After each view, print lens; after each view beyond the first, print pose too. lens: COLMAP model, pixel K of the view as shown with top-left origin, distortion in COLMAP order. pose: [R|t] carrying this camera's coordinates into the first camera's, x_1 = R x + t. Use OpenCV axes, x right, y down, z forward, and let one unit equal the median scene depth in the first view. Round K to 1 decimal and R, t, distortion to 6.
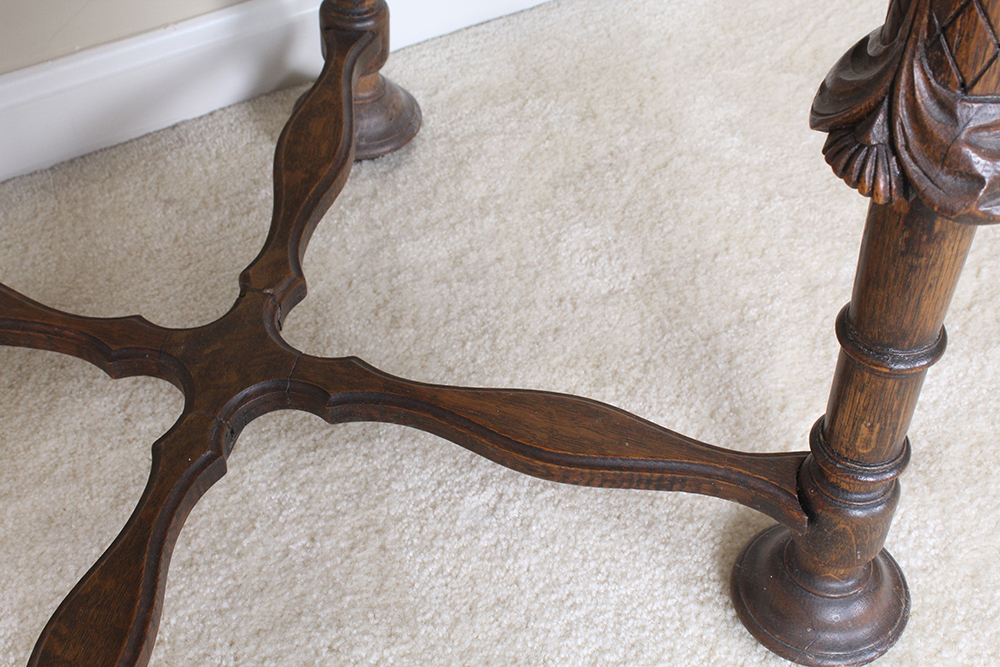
lens RADIAL K [[1371.8, 0, 496.8], [0, 1371.8, 326.8], [0, 0, 1]] dist [-0.054247, 0.000000]
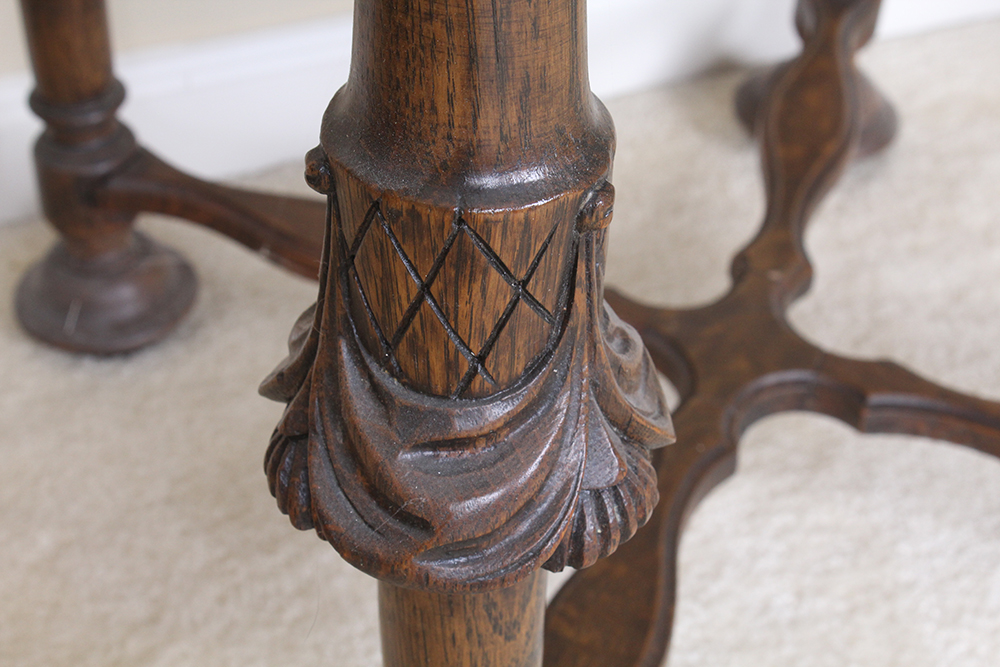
lens RADIAL K [[2033.2, 0, 498.7], [0, 2033.2, 330.2], [0, 0, 1]] dist [0.029632, 0.000000]
pose [[0.989466, 0.103309, -0.101408, -0.197469], [-0.114868, 0.986621, -0.115686, 0.156204], [0.088099, 0.126116, 0.988096, -0.165739]]
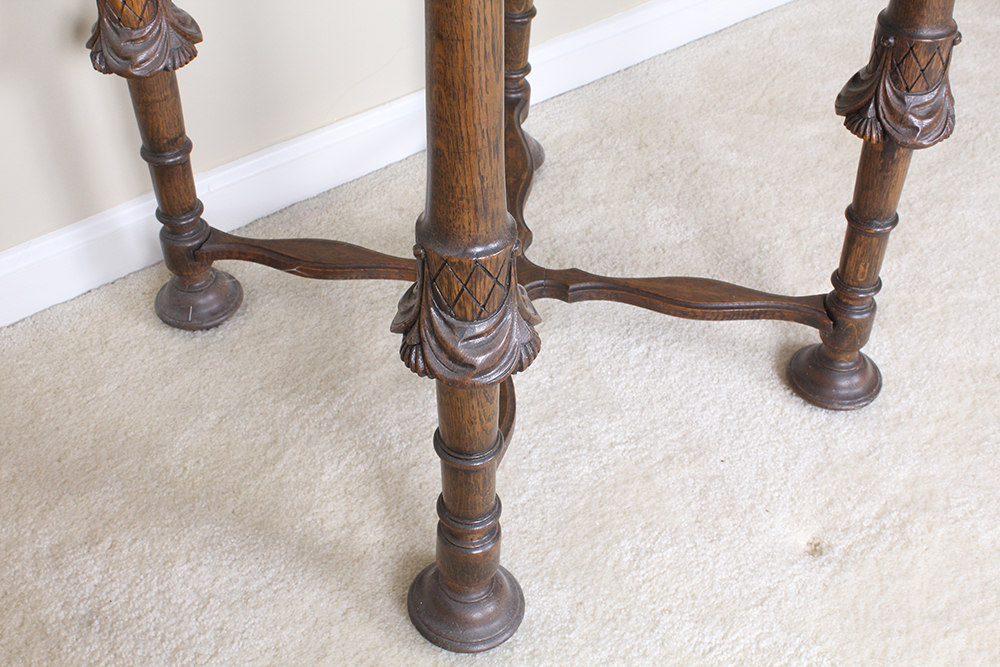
lens RADIAL K [[1274.1, 0, 505.5], [0, 1274.1, 339.3], [0, 0, 1]] dist [-0.092322, 0.000000]
pose [[0.992809, -0.073187, 0.094728, -0.339015], [0.077785, 0.995918, -0.045788, 0.174117], [-0.090990, 0.052827, 0.994450, -0.624051]]
